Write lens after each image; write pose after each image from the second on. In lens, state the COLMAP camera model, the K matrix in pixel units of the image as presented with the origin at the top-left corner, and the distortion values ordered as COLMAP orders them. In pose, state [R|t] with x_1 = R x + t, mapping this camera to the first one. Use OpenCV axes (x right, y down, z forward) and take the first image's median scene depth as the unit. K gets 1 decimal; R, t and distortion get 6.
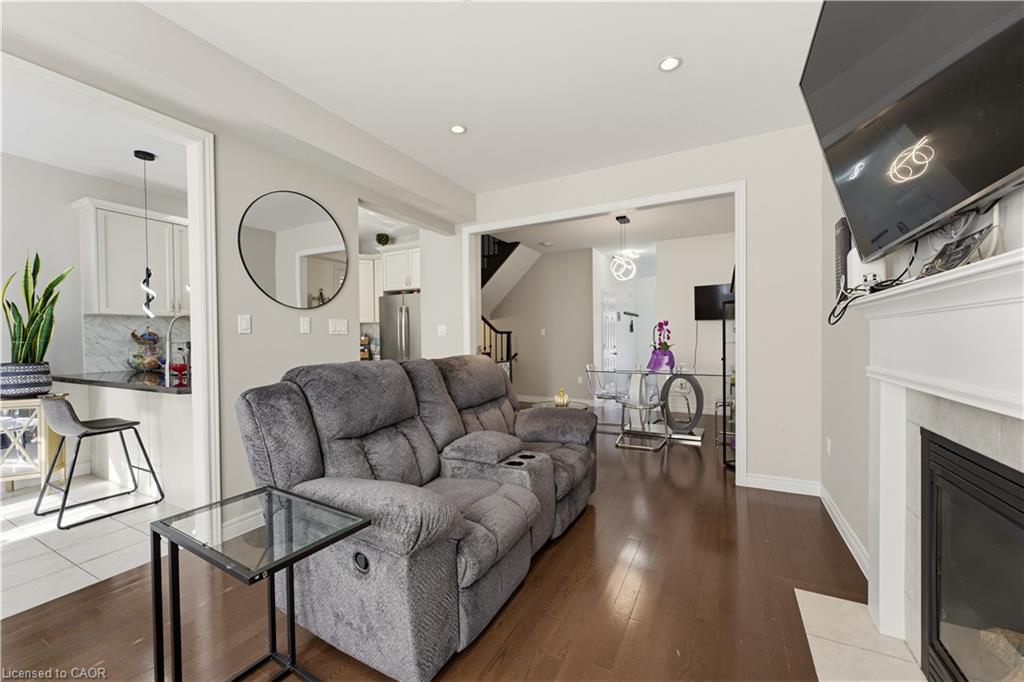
lens RADIAL K [[412.1, 0, 505.8], [0, 412.1, 344.8], [0, 0, 1]] dist [-0.008999, 0.003510]
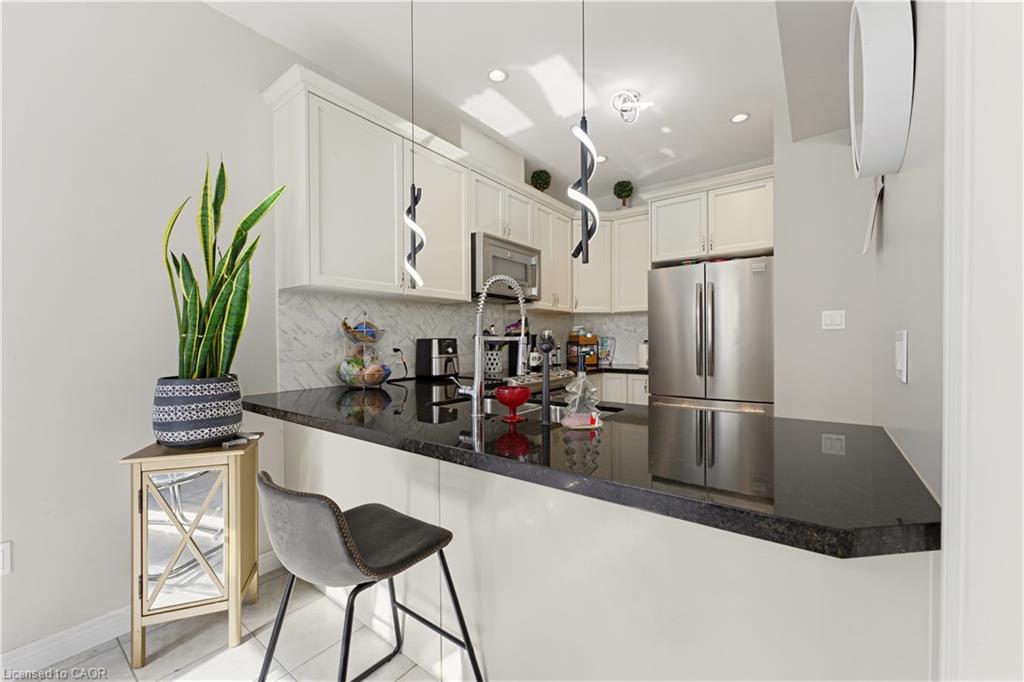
lens RADIAL K [[412.1, 0, 503.6], [0, 412.1, 343.9], [0, 0, 1]] dist [-0.008999, 0.003510]
pose [[0.985454, 0.001934, -0.169929, -0.705283], [-0.003143, 0.999972, -0.006842, 0.005851], [0.169911, 0.007276, 0.985433, 0.552226]]
